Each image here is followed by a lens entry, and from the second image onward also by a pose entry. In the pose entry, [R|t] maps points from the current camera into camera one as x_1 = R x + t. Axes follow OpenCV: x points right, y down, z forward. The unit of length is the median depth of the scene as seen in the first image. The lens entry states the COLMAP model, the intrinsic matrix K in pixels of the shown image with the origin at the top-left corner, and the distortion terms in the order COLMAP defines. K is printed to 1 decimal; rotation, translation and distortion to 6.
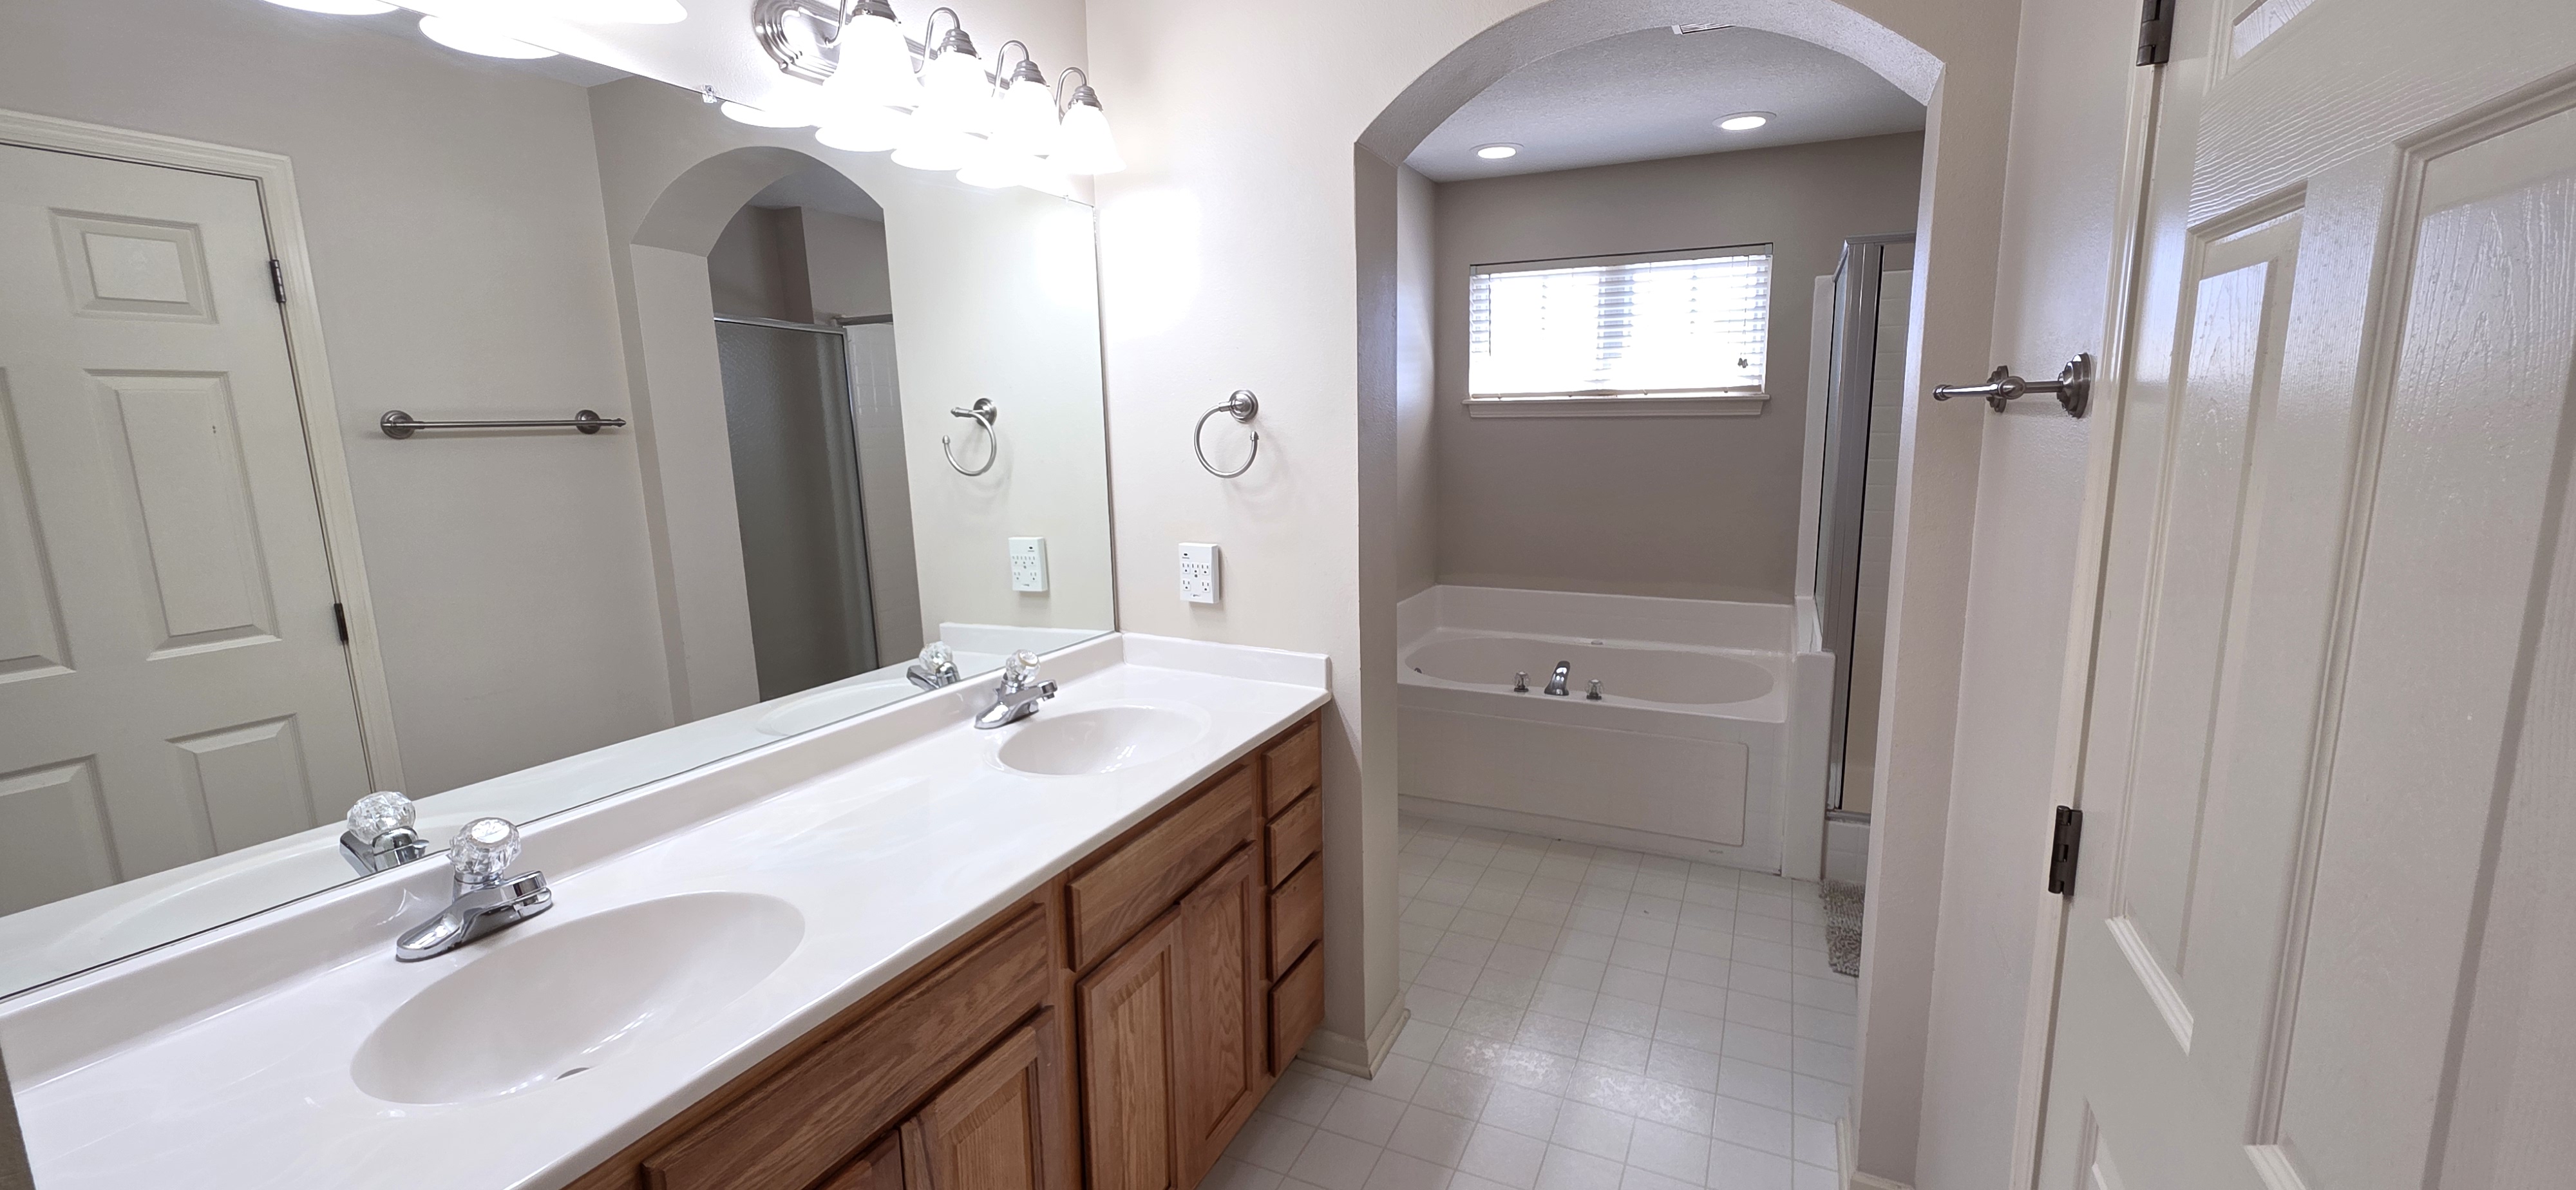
lens RADIAL K [[1032.1, 0, 1299.9], [0, 1032.1, 590.9], [0, 0, 1]] dist [-0.000504, 0.000855]
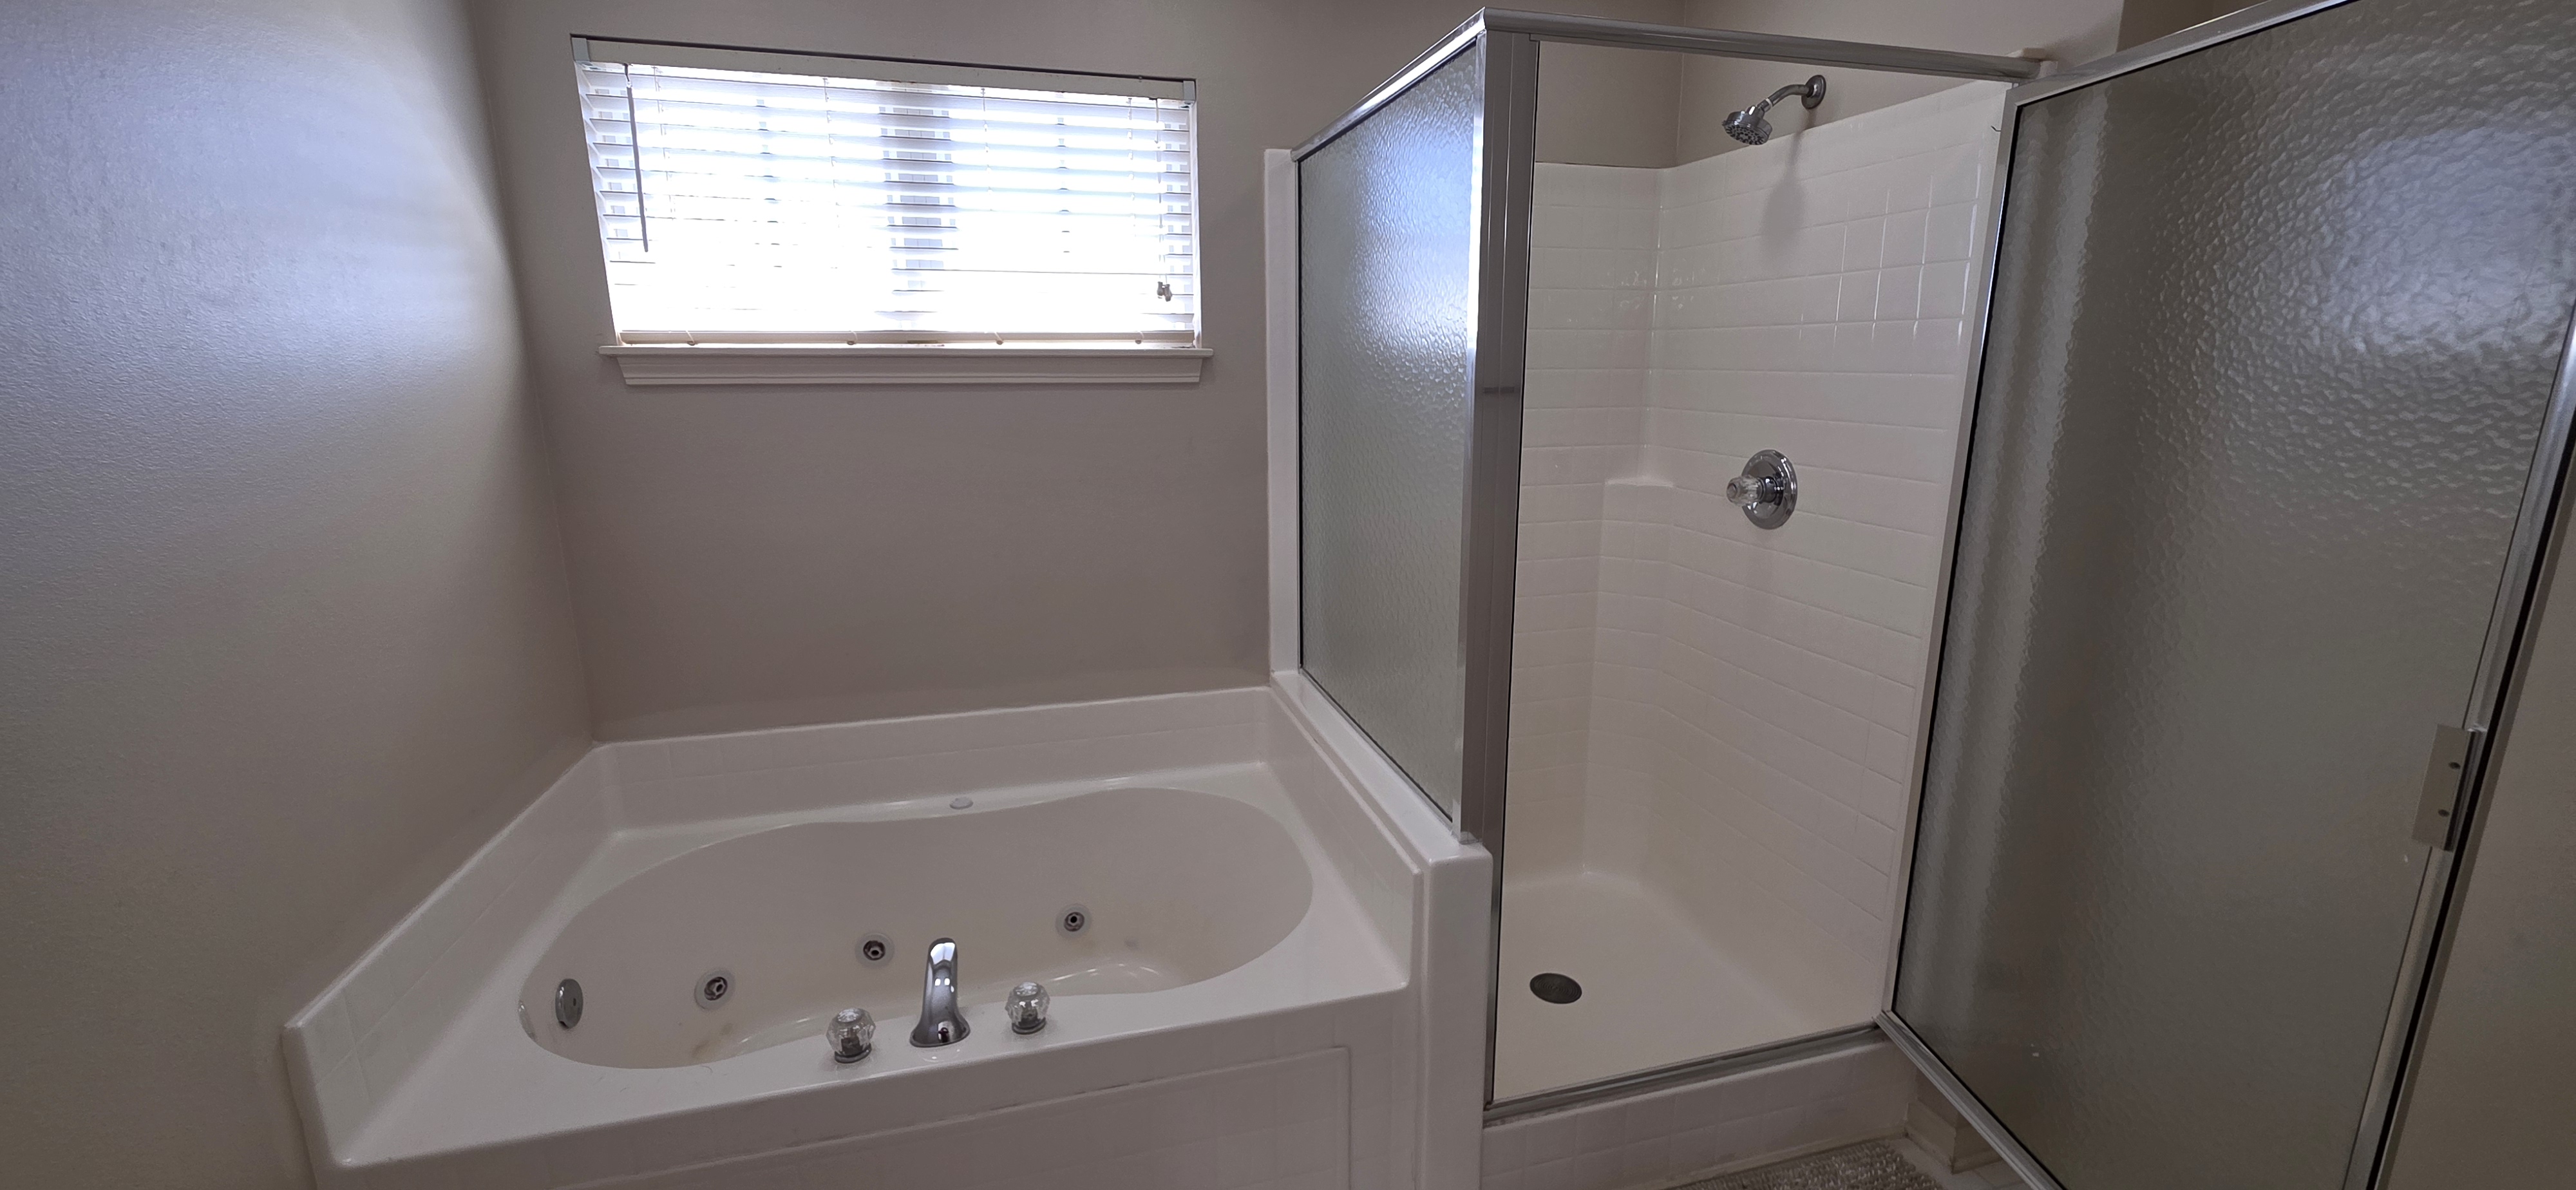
lens RADIAL K [[1032.1, 0, 1299.9], [0, 1032.1, 590.9], [0, 0, 1]] dist [-0.000504, 0.000855]
pose [[0.759774, -0.128221, 0.637419, 0.094811], [0.099354, 0.991744, 0.081070, -0.089764], [-0.642552, 0.001736, 0.766240, 0.486077]]
